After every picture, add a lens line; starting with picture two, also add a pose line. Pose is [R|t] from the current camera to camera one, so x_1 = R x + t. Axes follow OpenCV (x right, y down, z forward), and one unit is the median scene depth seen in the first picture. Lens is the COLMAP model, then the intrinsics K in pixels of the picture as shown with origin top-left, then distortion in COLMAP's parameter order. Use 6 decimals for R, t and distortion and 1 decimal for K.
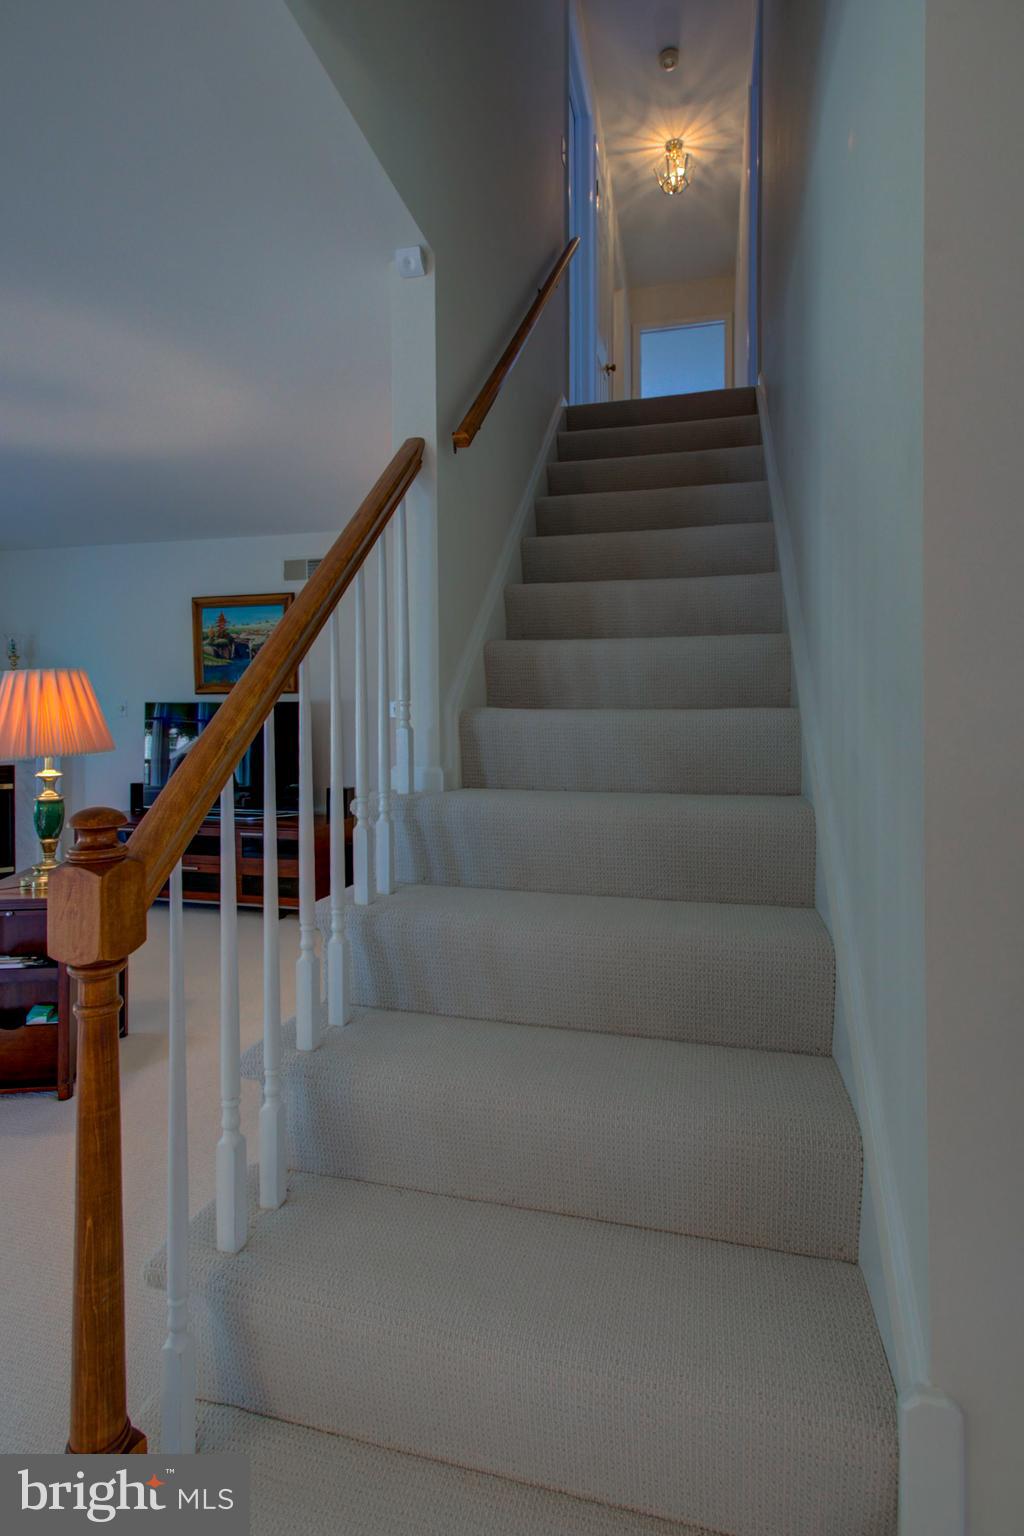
lens RADIAL K [[772.6, 0, 461.7], [0, 772.6, 716.8], [0, 0, 1]] dist [0.003619, 0.000999]
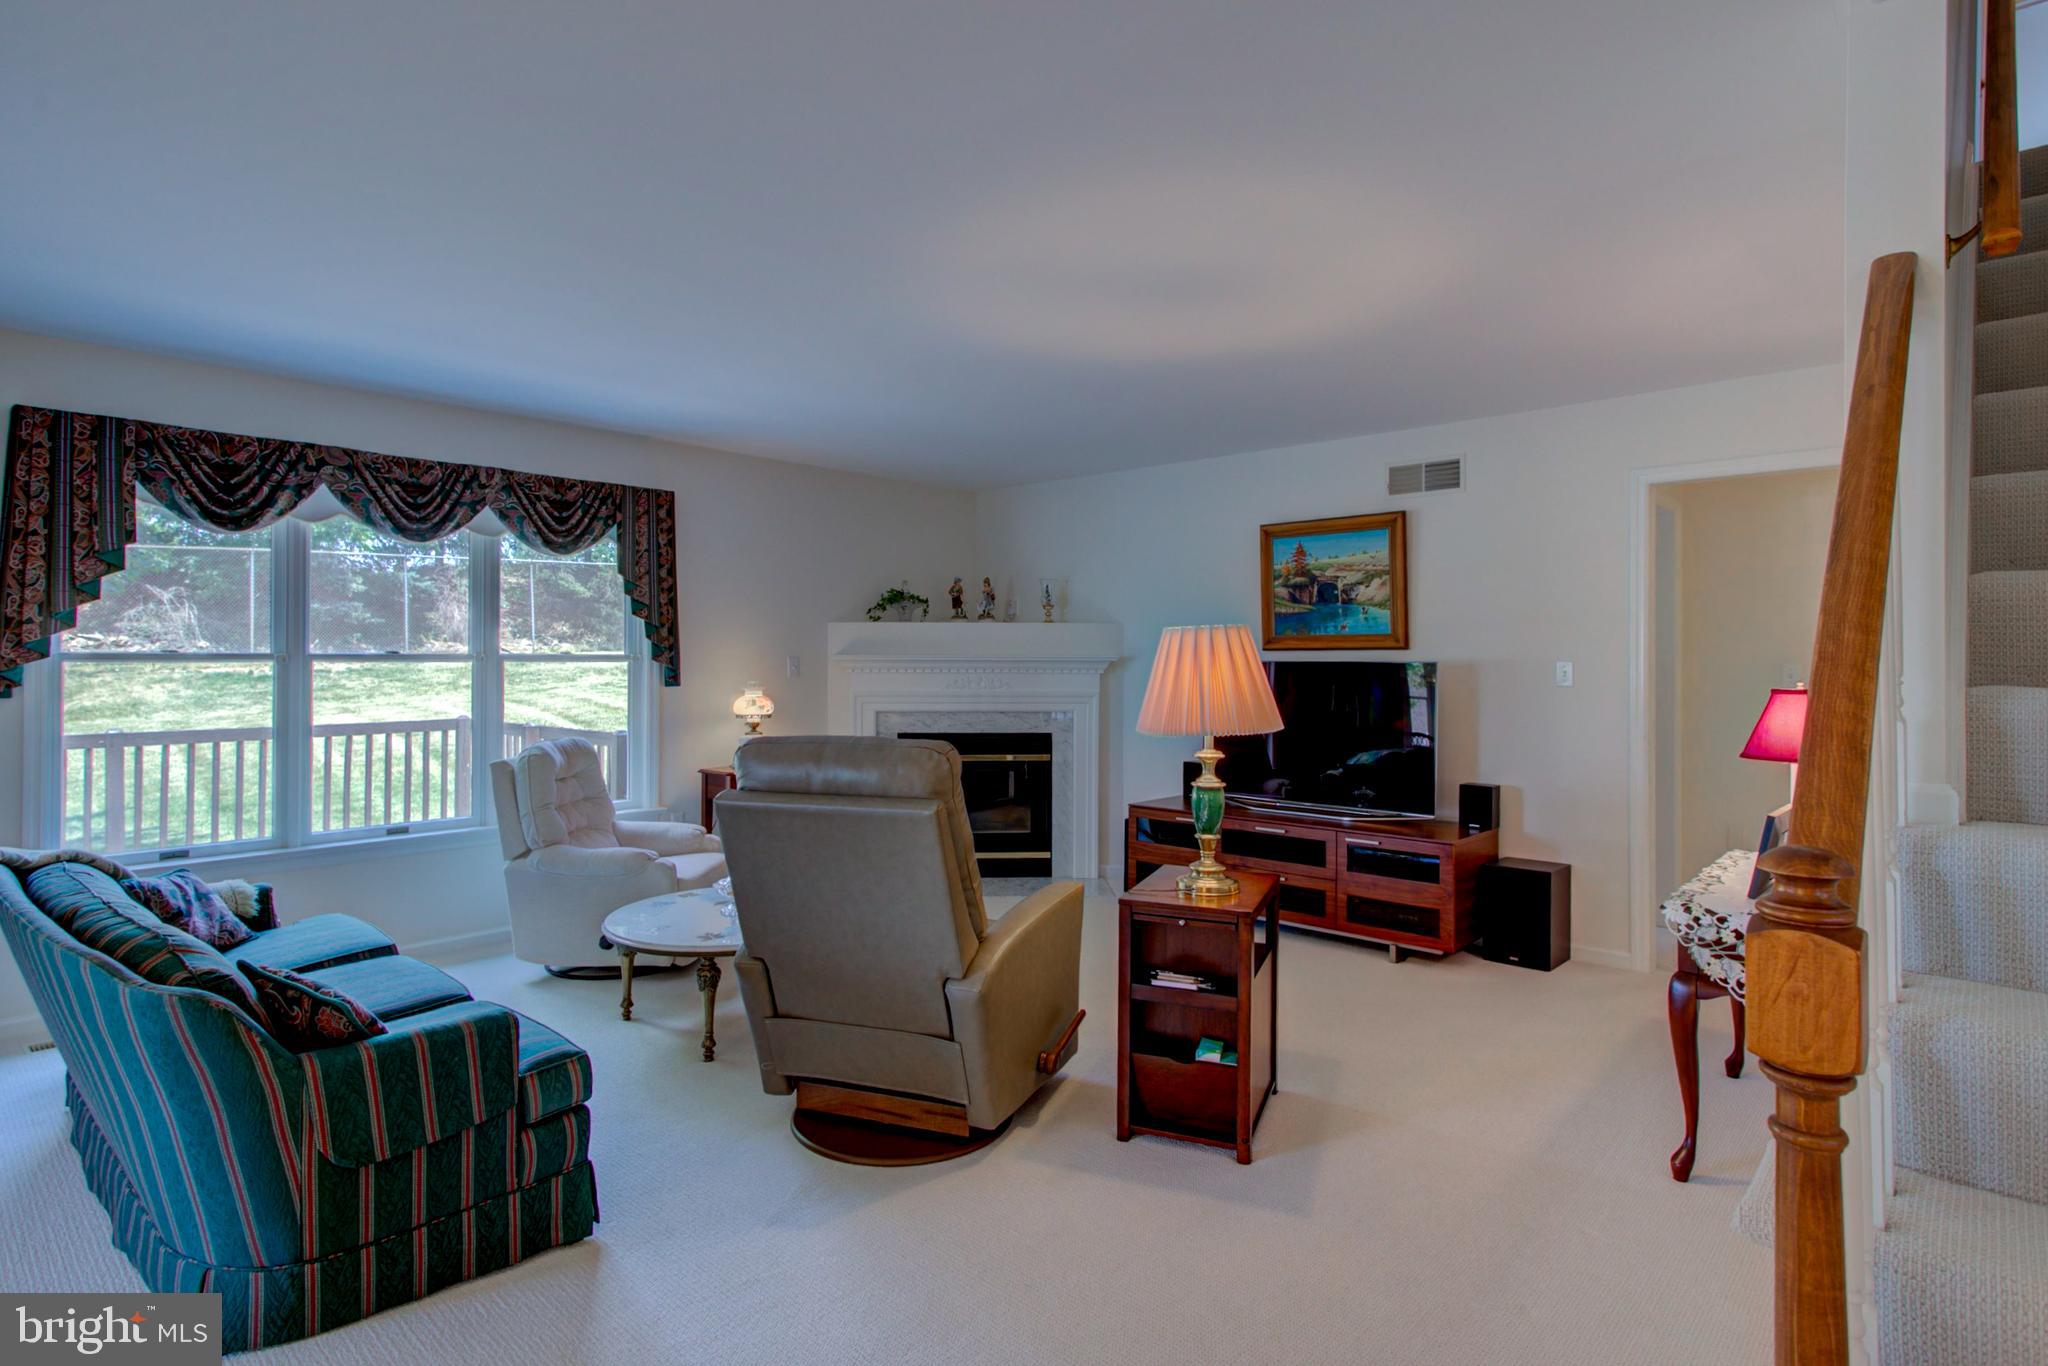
lens RADIAL K [[1030.1, 0, 1027.2], [0, 1030.1, 672.9], [0, 0, 1]] dist [0.003619, 0.000999]
pose [[0.876574, 0.011861, -0.481121, -0.163380], [-0.014139, 0.999899, -0.001110, -0.006931], [0.481060, 0.007776, 0.876653, -0.038367]]
